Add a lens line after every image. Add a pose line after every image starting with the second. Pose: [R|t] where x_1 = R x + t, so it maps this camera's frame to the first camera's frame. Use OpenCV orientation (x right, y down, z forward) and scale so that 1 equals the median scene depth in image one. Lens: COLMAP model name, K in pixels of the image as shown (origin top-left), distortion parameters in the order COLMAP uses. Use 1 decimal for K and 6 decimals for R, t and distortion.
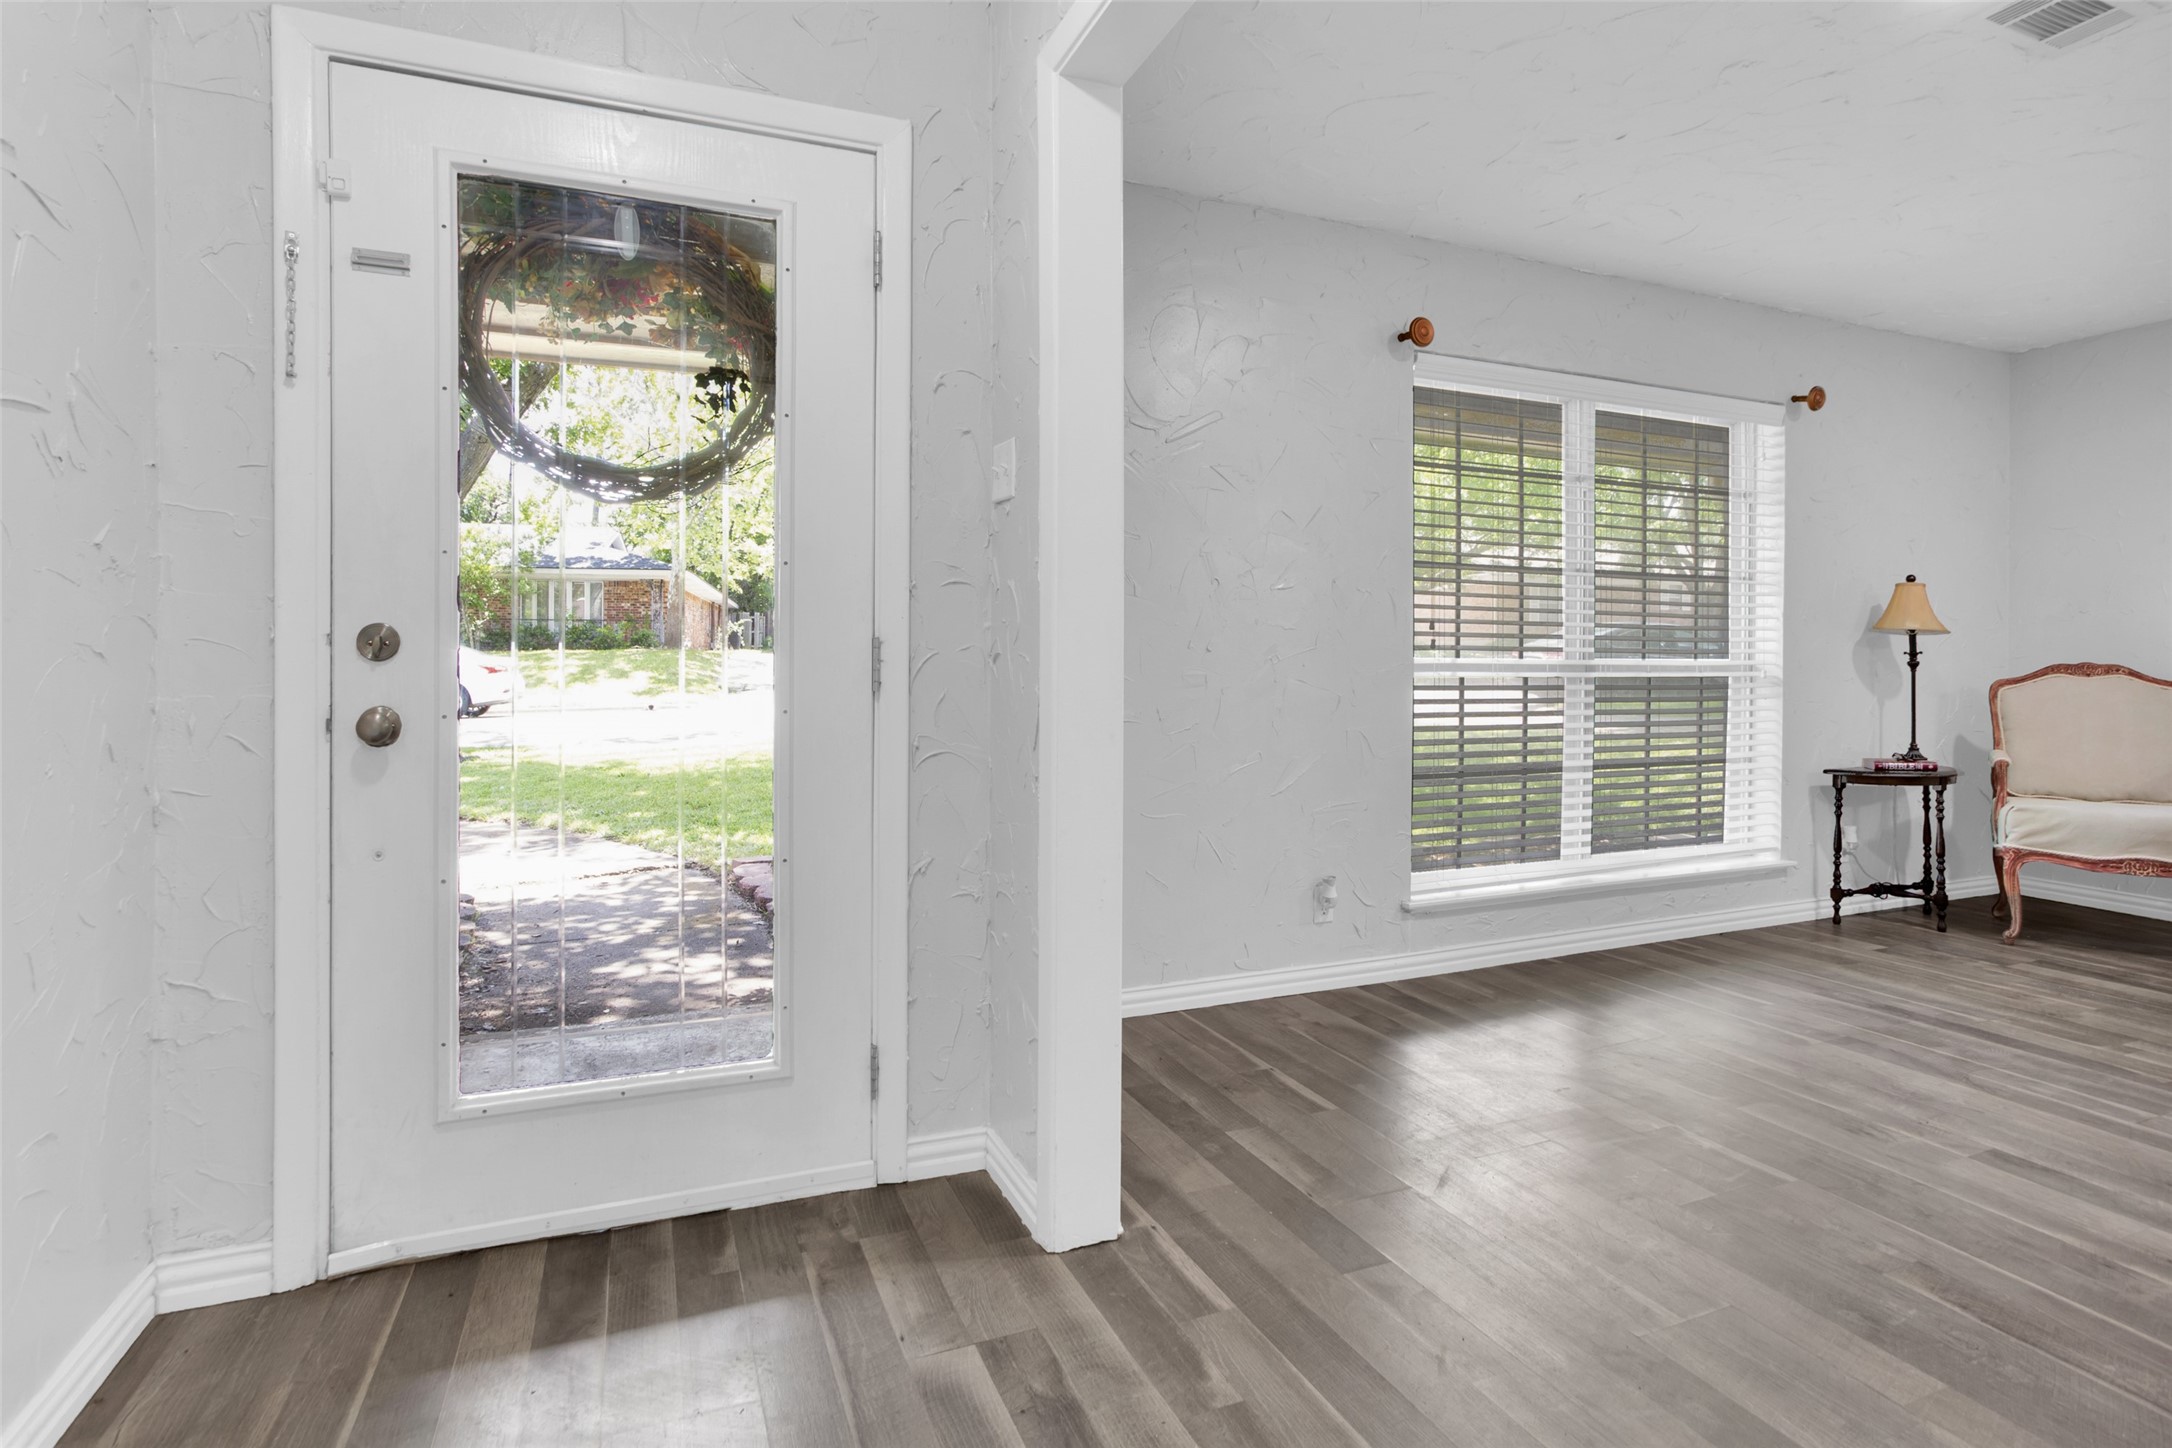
lens RADIAL K [[1070.9, 0, 1147.3], [0, 1070.9, 649.0], [0, 0, 1]] dist [-0.040201, 0.010595]
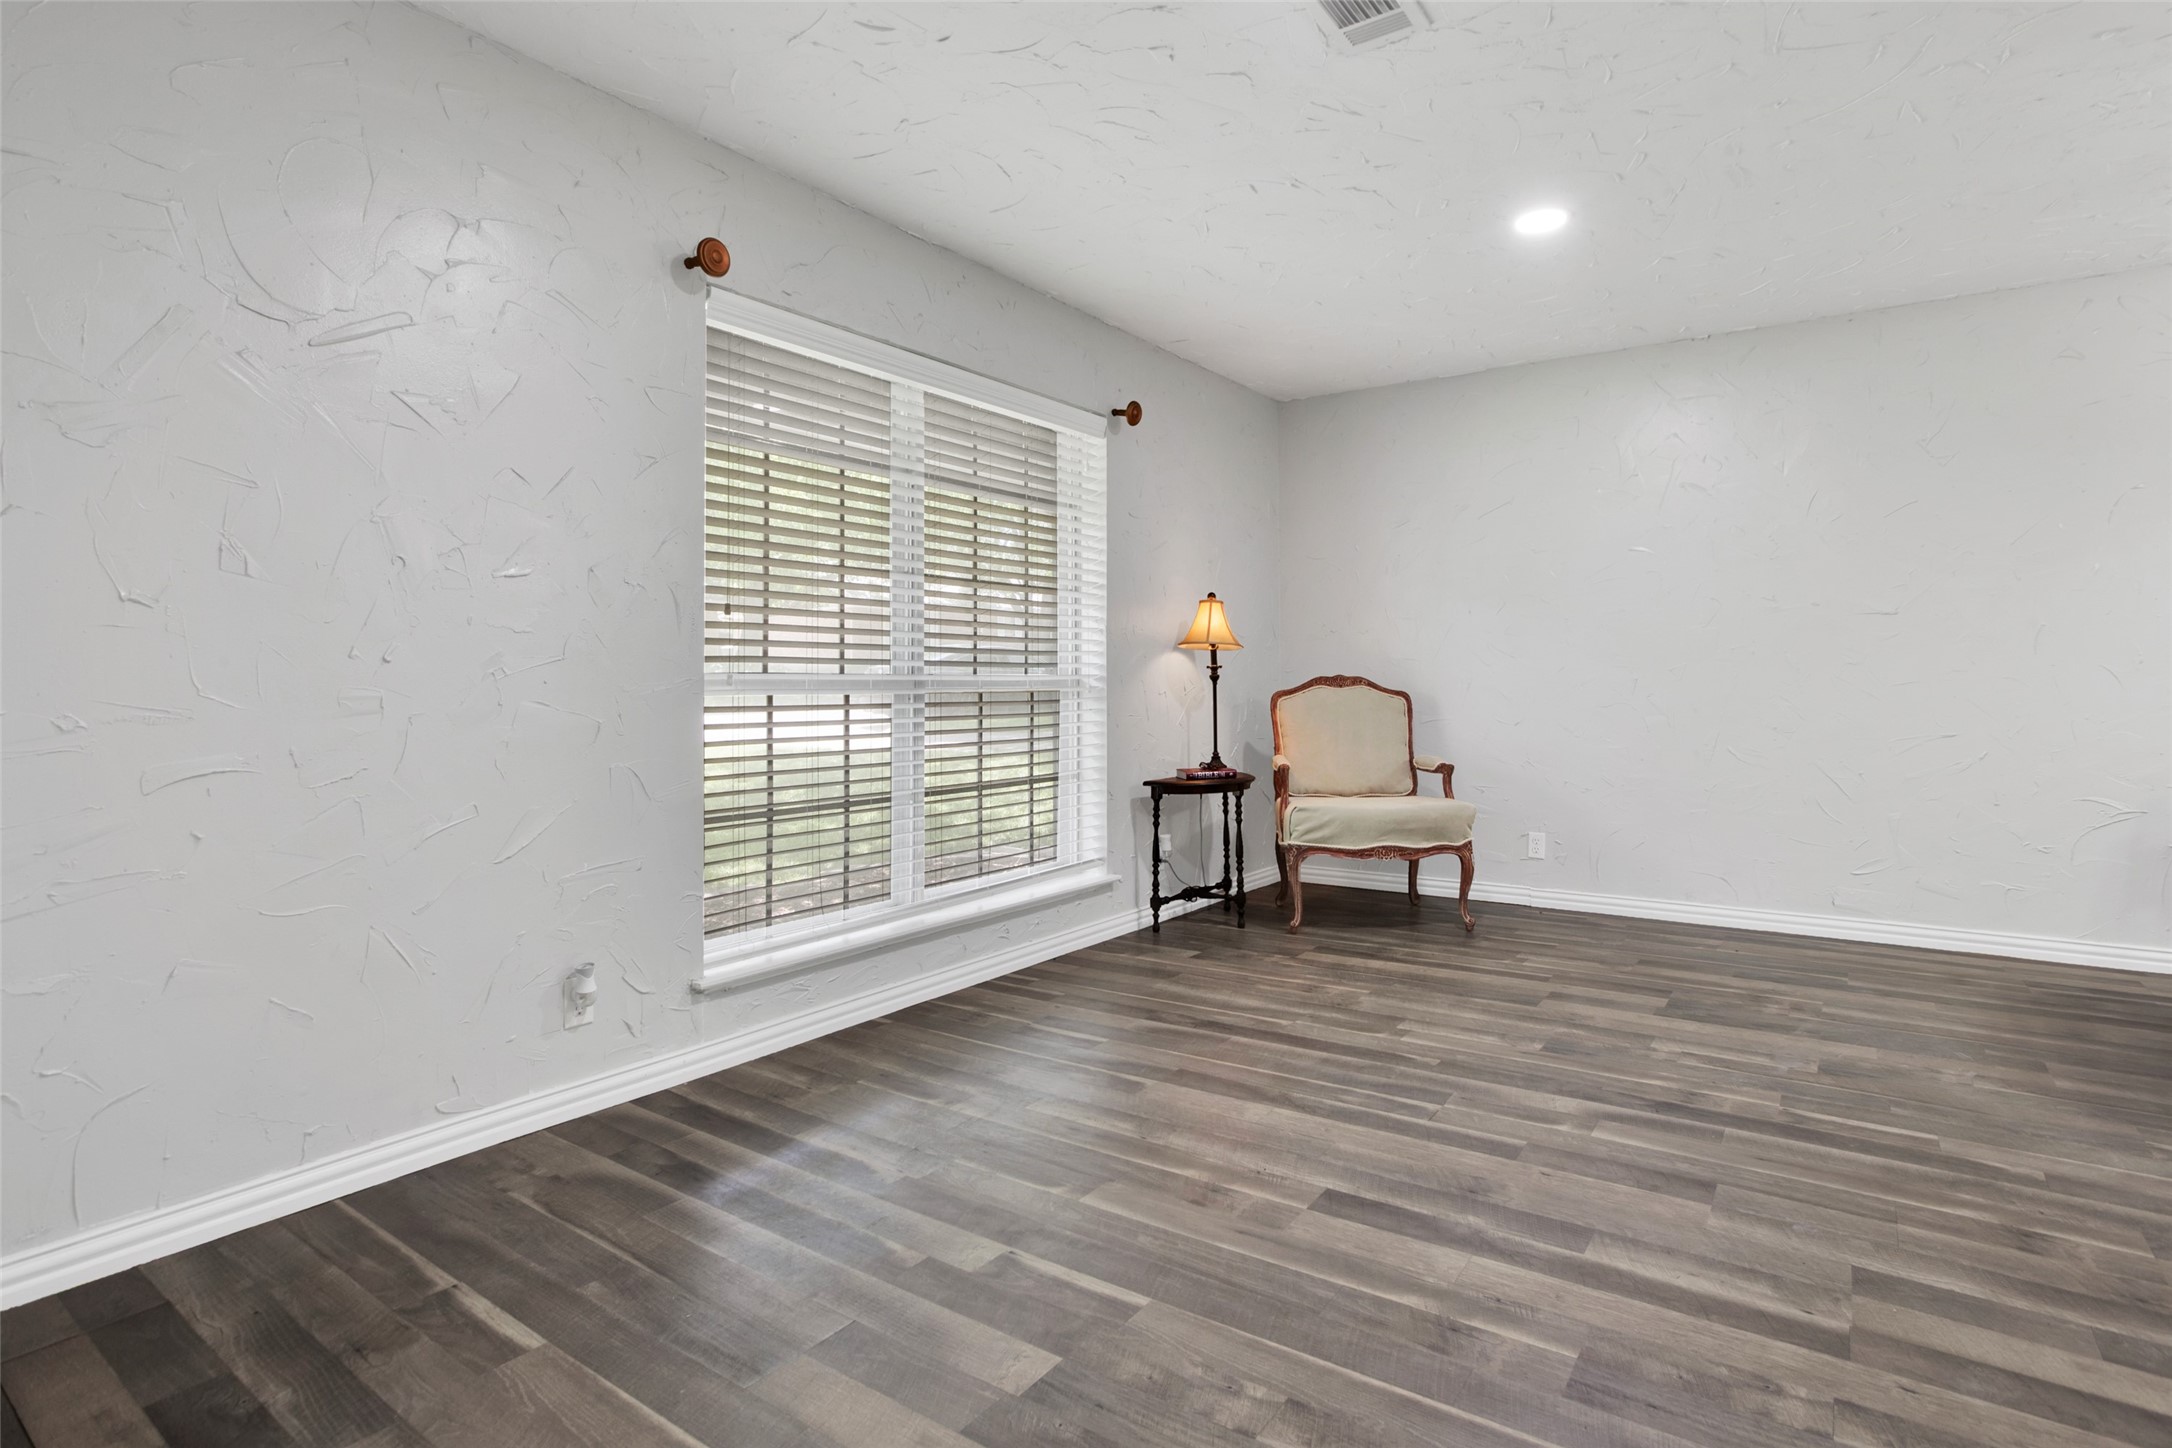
lens RADIAL K [[1070.9, 0, 1095.5], [0, 1070.9, 680.3], [0, 0, 1]] dist [-0.040201, 0.010595]
pose [[0.857778, -0.008891, 0.513944, 0.090849], [0.006981, 0.999960, 0.005646, 0.013316], [-0.513973, -0.001255, 0.857805, 0.172165]]
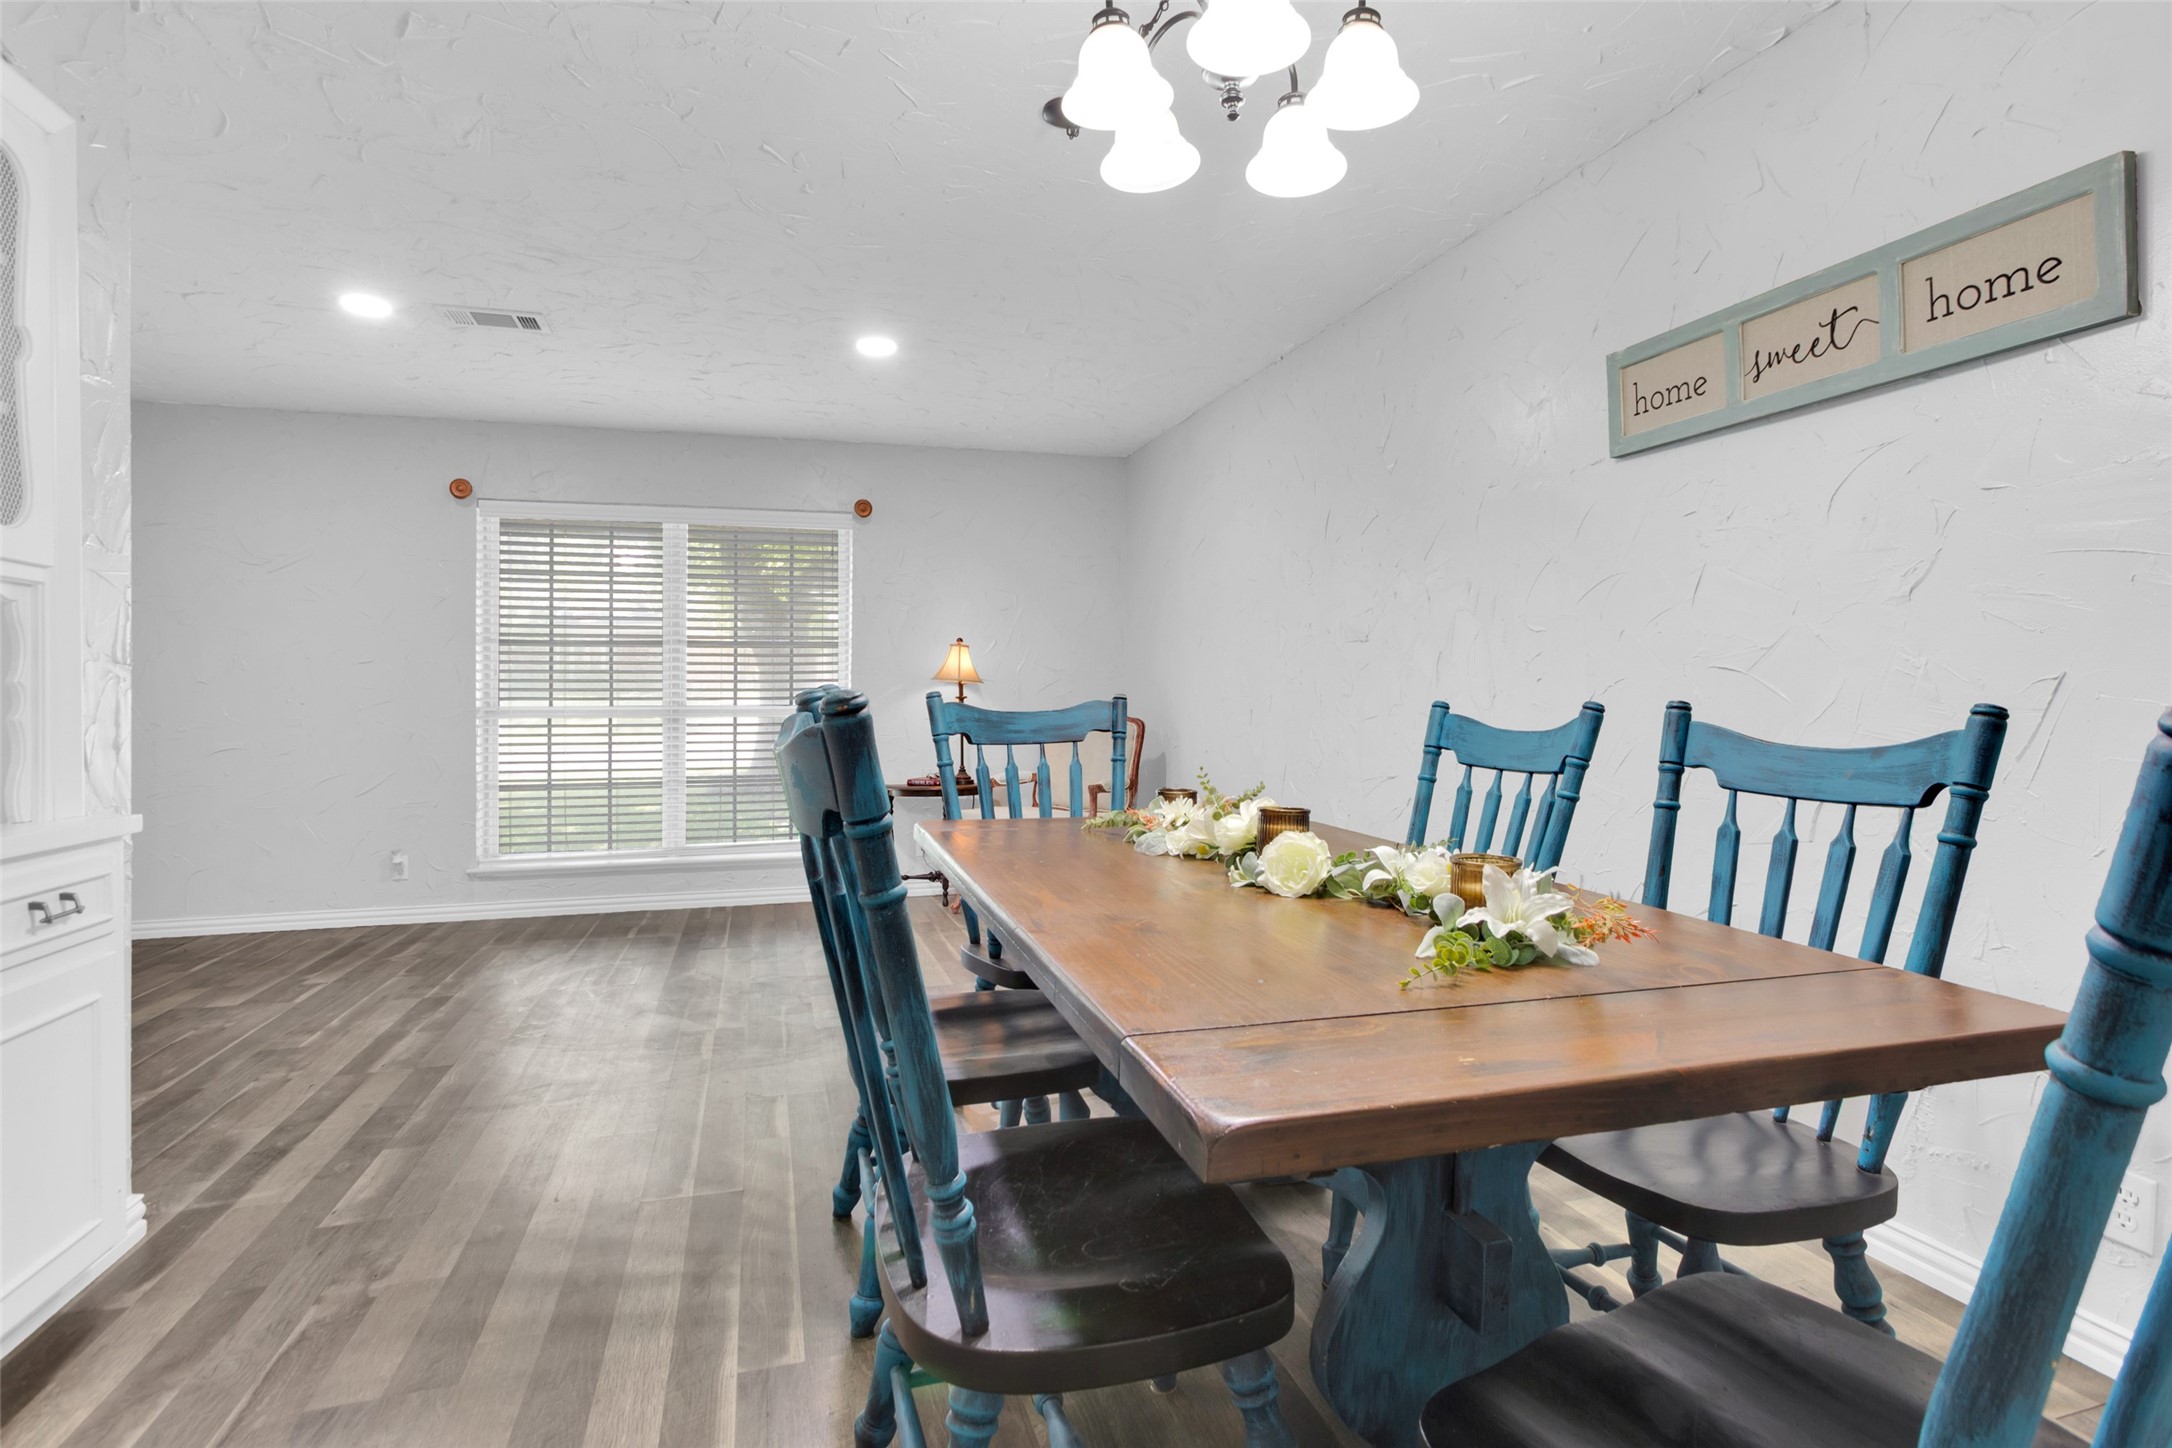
lens RADIAL K [[1070.9, 0, 1098.1], [0, 1070.9, 704.9], [0, 0, 1]] dist [-0.040201, 0.010595]
pose [[0.994675, -0.009919, -0.102584, 1.233138], [0.011110, 0.999877, 0.011051, 0.000645], [0.102462, -0.012132, 0.994663, -0.369601]]
